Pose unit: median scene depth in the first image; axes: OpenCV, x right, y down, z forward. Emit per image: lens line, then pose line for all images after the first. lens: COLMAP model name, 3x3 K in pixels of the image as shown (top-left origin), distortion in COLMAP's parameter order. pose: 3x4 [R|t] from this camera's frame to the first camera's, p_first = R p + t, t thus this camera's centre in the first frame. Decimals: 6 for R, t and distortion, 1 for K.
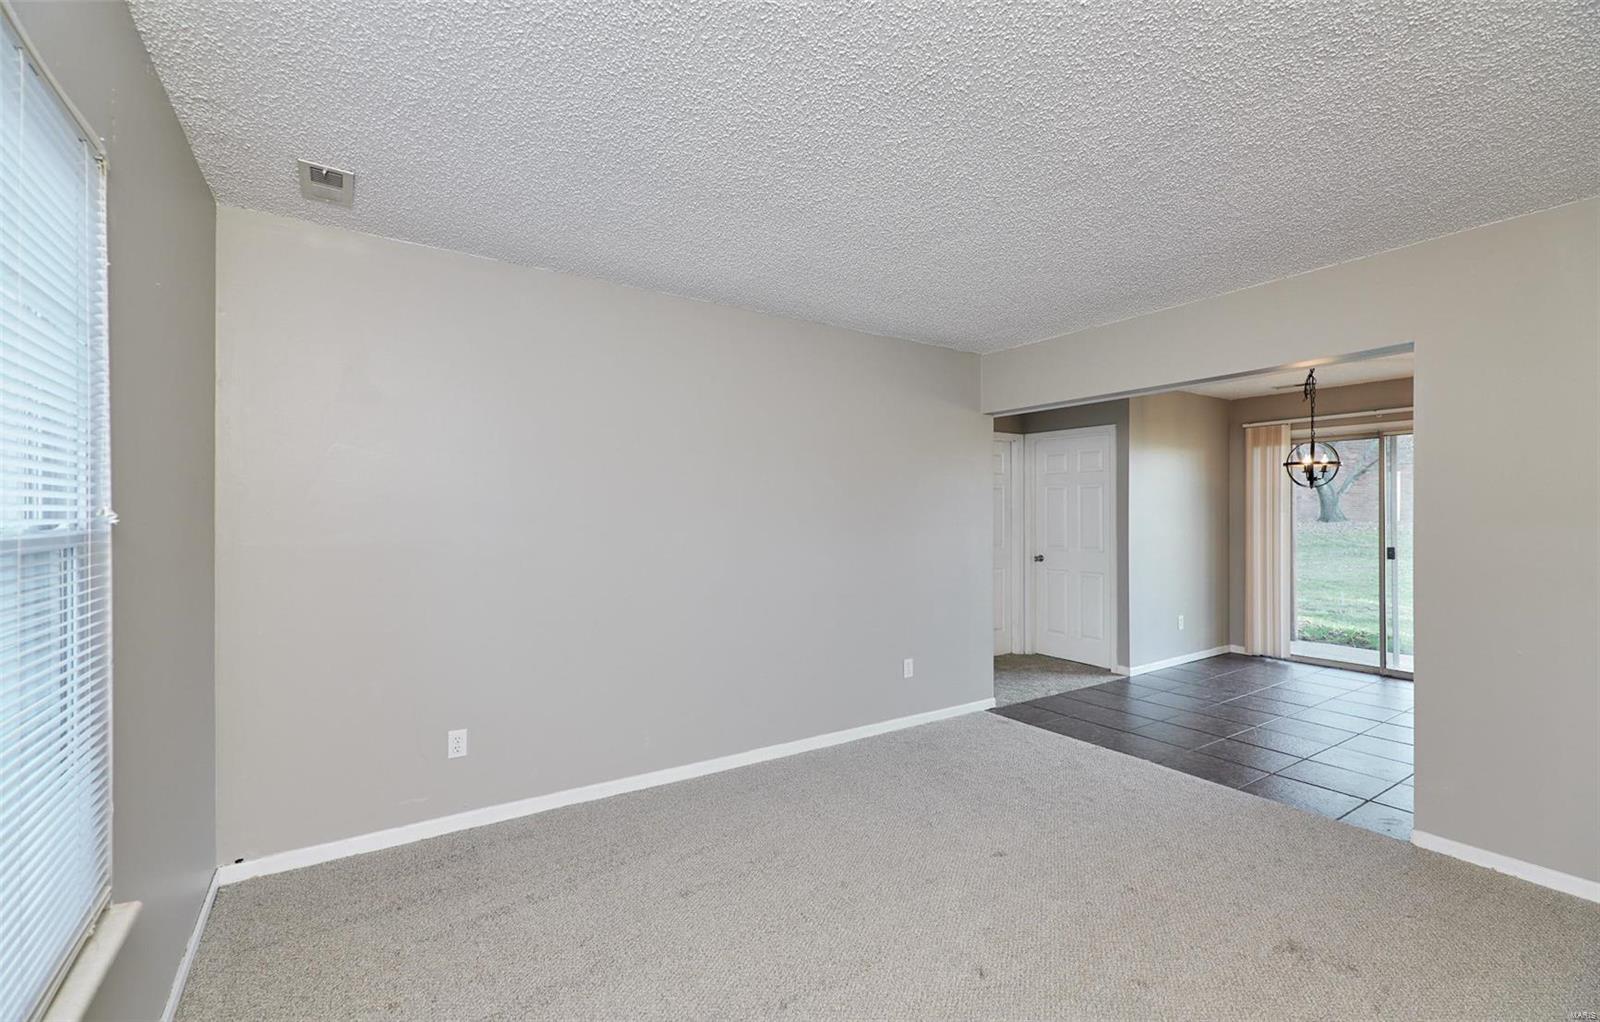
lens RADIAL K [[695.5, 0, 797.5], [0, 695.5, 517.6], [0, 0, 1]] dist [0.008925, 0.000224]
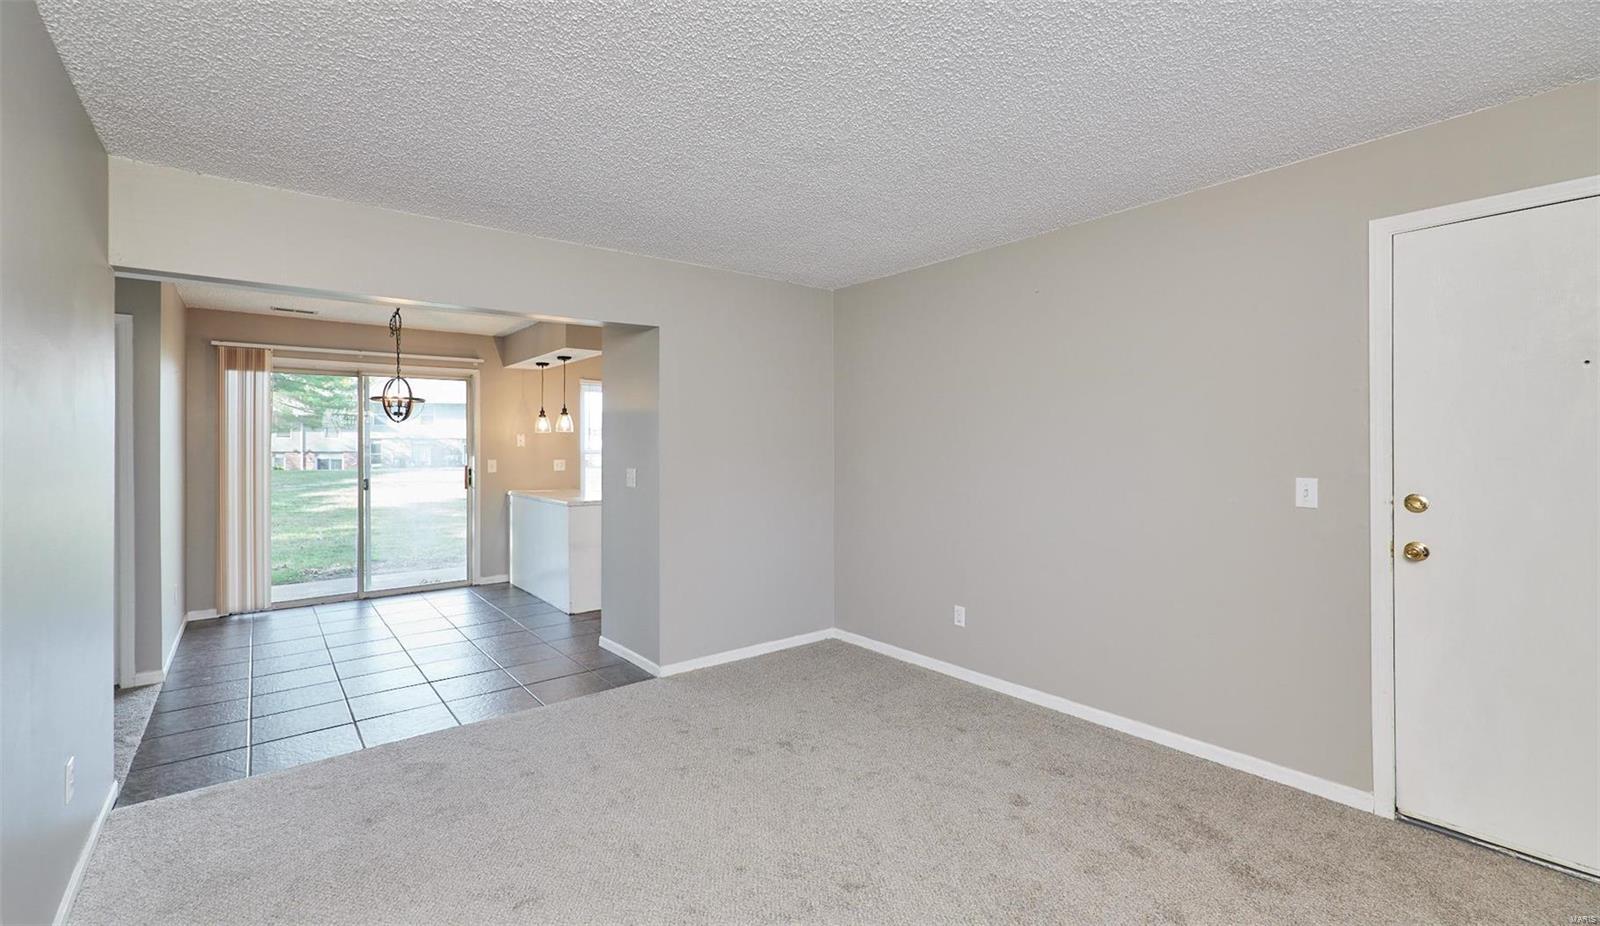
lens RADIAL K [[688.1, 0, 805.0], [0, 688.1, 452.7], [0, 0, 1]] dist [0.006123, 0.001022]
pose [[-0.098987, -0.008291, 0.995054, -0.275018], [0.006541, 0.999938, 0.008982, -0.003413], [-0.995067, 0.007398, -0.098926, 0.420817]]
